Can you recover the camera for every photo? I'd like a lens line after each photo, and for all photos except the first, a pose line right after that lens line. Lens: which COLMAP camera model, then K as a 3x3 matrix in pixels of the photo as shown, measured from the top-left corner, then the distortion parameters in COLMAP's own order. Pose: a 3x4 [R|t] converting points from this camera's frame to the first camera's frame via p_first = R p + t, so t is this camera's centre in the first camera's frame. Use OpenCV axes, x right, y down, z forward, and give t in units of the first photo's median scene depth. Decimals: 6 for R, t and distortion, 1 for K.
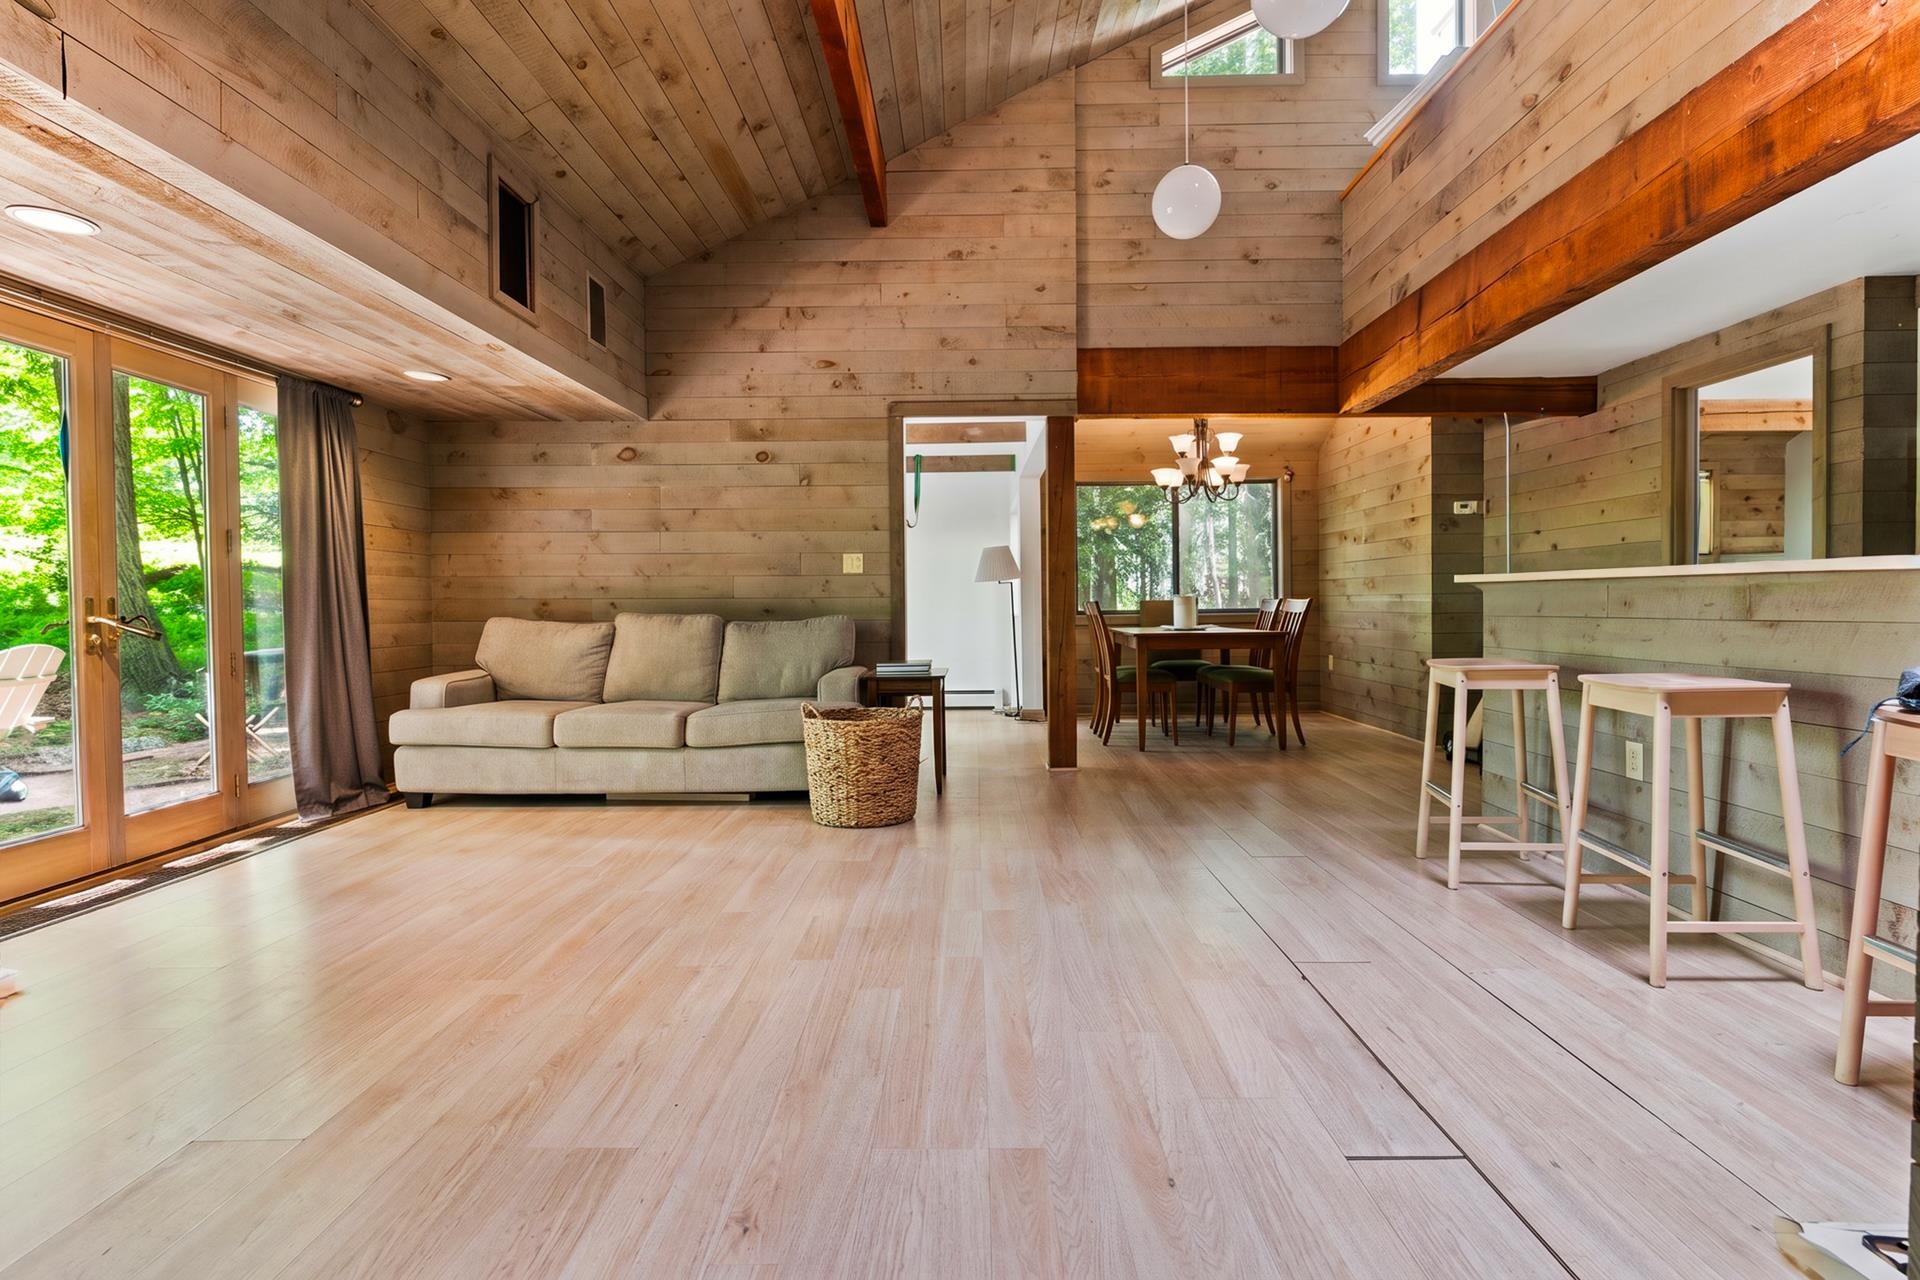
lens RADIAL K [[874.5, 0, 963.2], [0, 874.5, 628.7], [0, 0, 1]] dist [-0.003390, -0.000373]
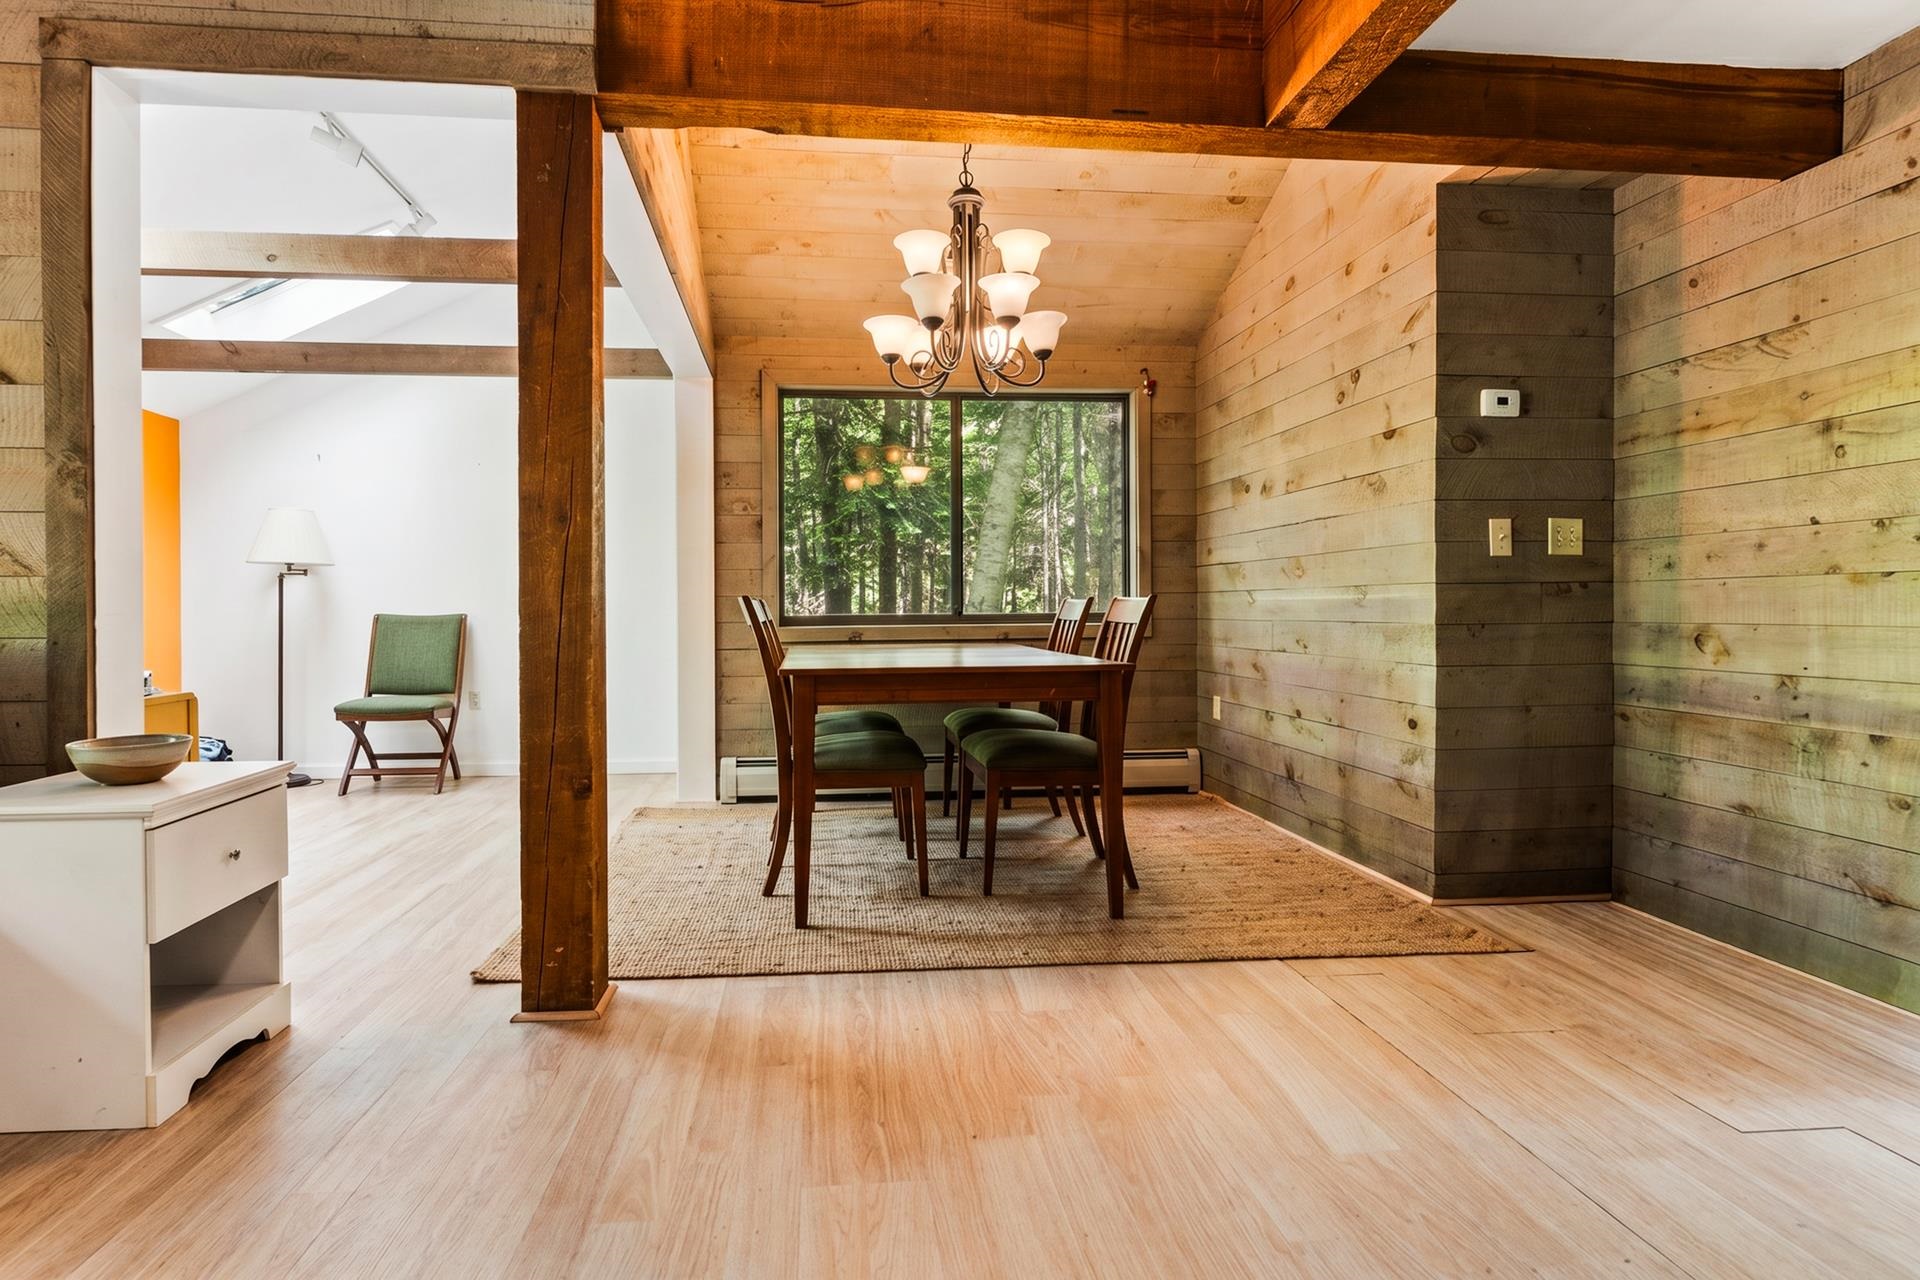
lens RADIAL K [[957.3, 0, 909.1], [0, 957.3, 621.4], [0, 0, 1]] dist [0.008633, -0.001693]
pose [[0.993687, 0.000943, 0.112181, 0.216711], [0.001151, 0.999826, -0.018598, -0.010782], [-0.112179, 0.018609, 0.993514, 0.581644]]
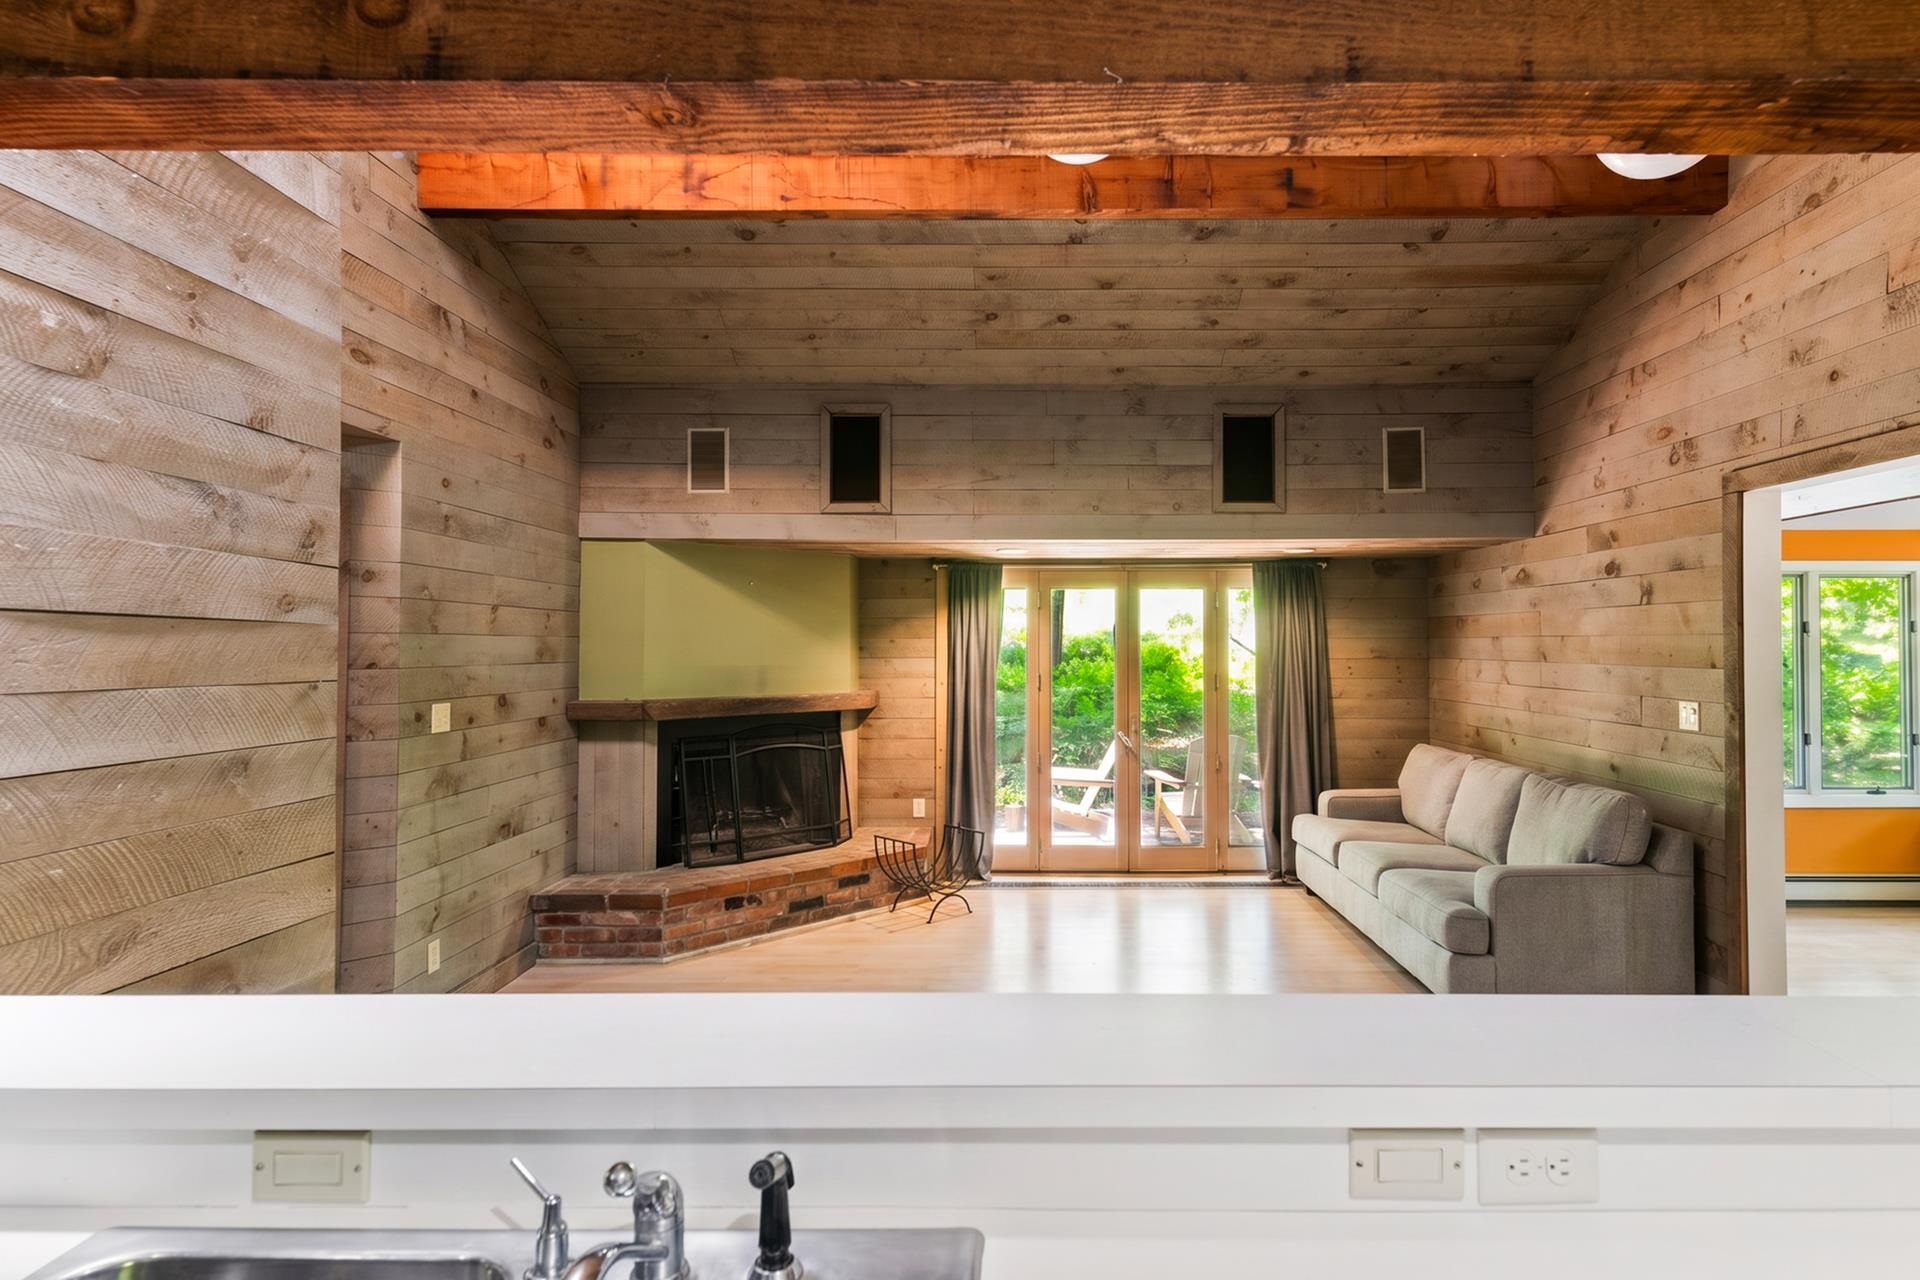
lens RADIAL K [[1006.7, 0, 1029.2], [0, 1006.7, 638.9], [0, 0, 1]] dist [0.005713, 0.001455]
pose [[0.020851, -0.000093, -0.999783, 0.656519], [-0.025734, 0.999669, -0.000629, -0.121388], [0.999451, 0.025742, 0.020842, 0.470335]]
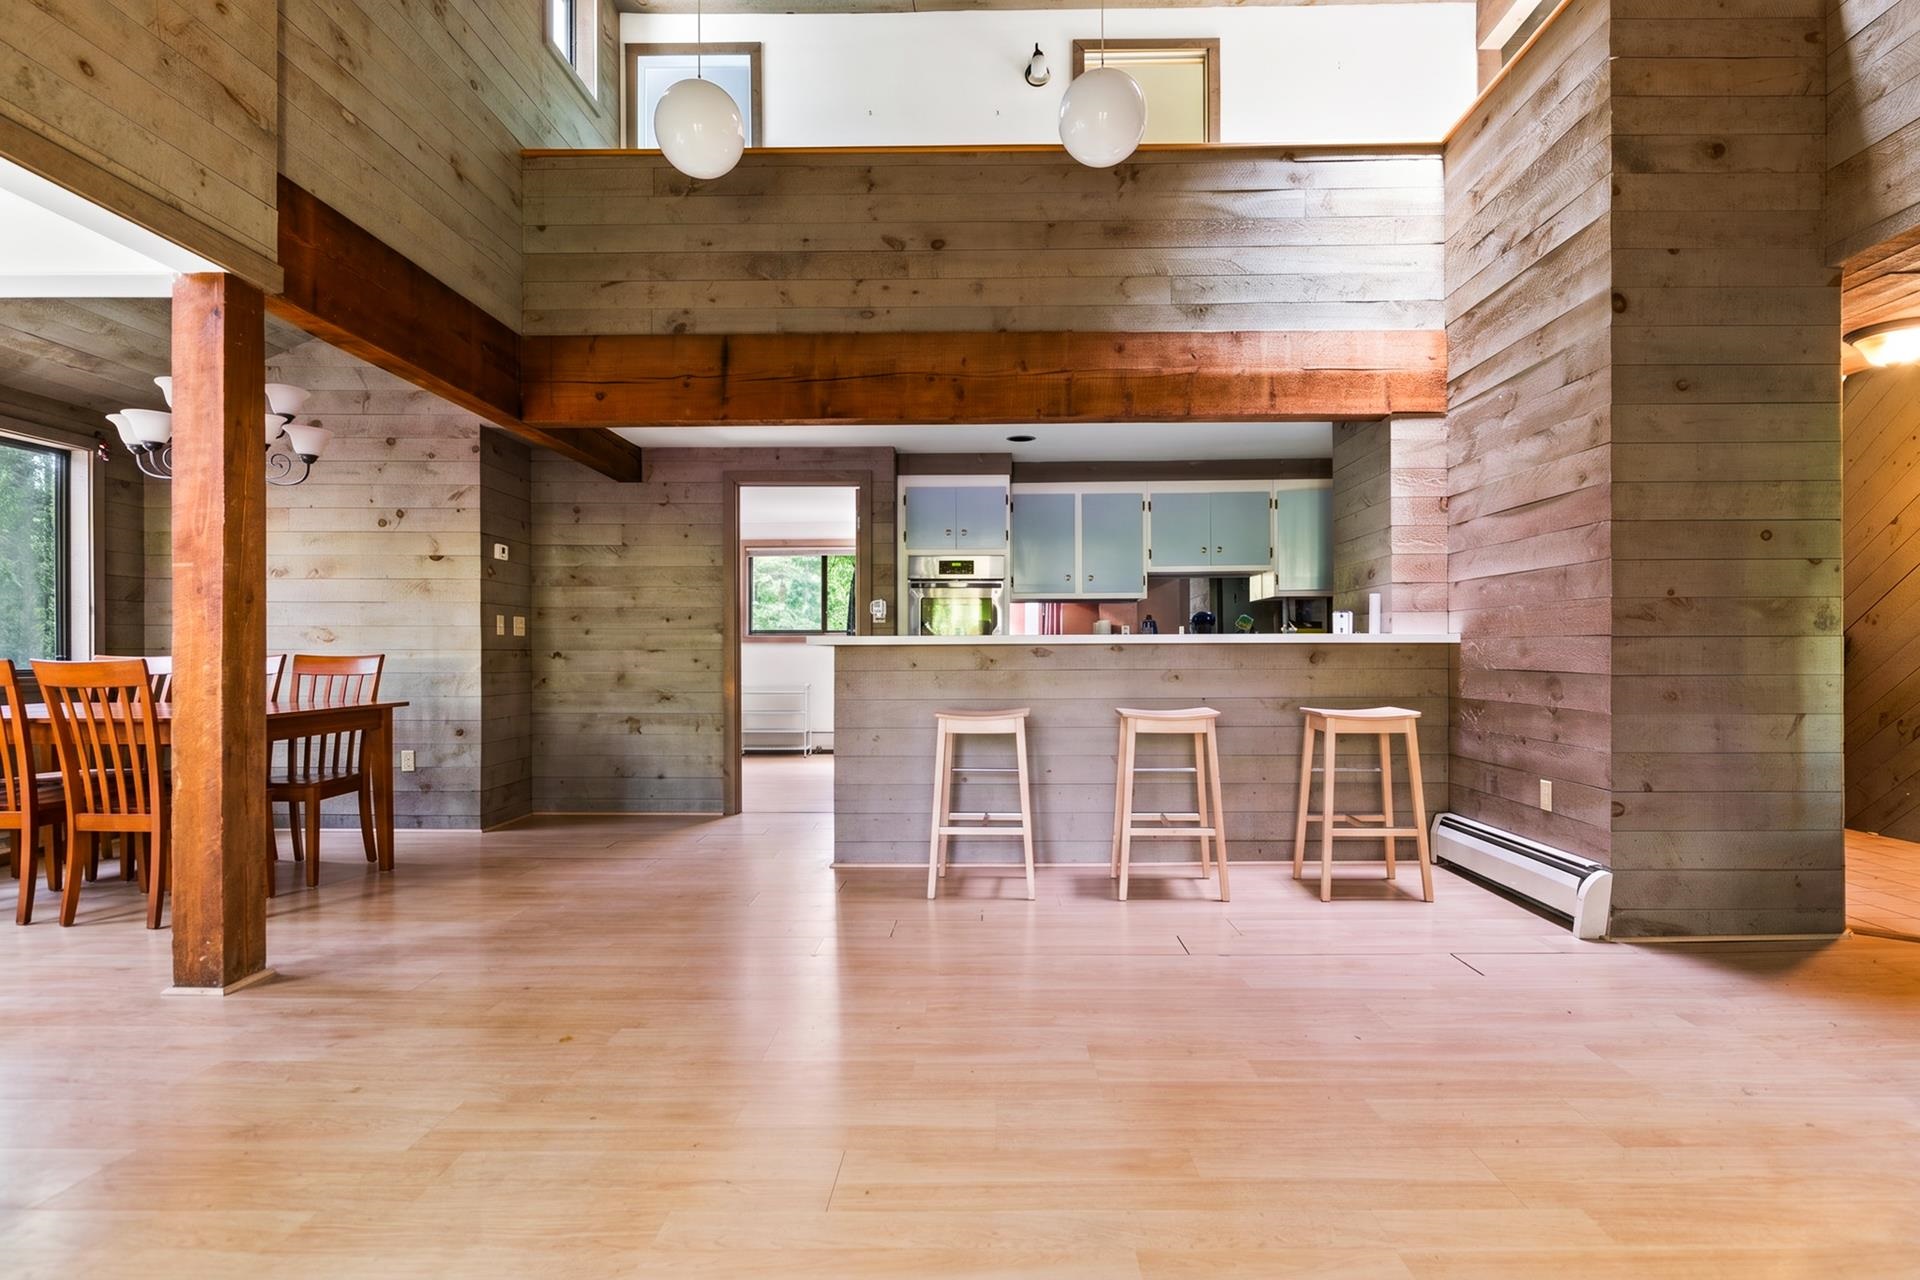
lens RADIAL K [[957.3, 0, 977.6], [0, 957.3, 650.3], [0, 0, 1]] dist [0.008633, -0.001693]
pose [[0.007195, 0.018243, 0.999808, -0.437462], [0.029832, 0.999385, -0.018450, -0.009075], [-0.999529, 0.029959, 0.006646, 0.584413]]
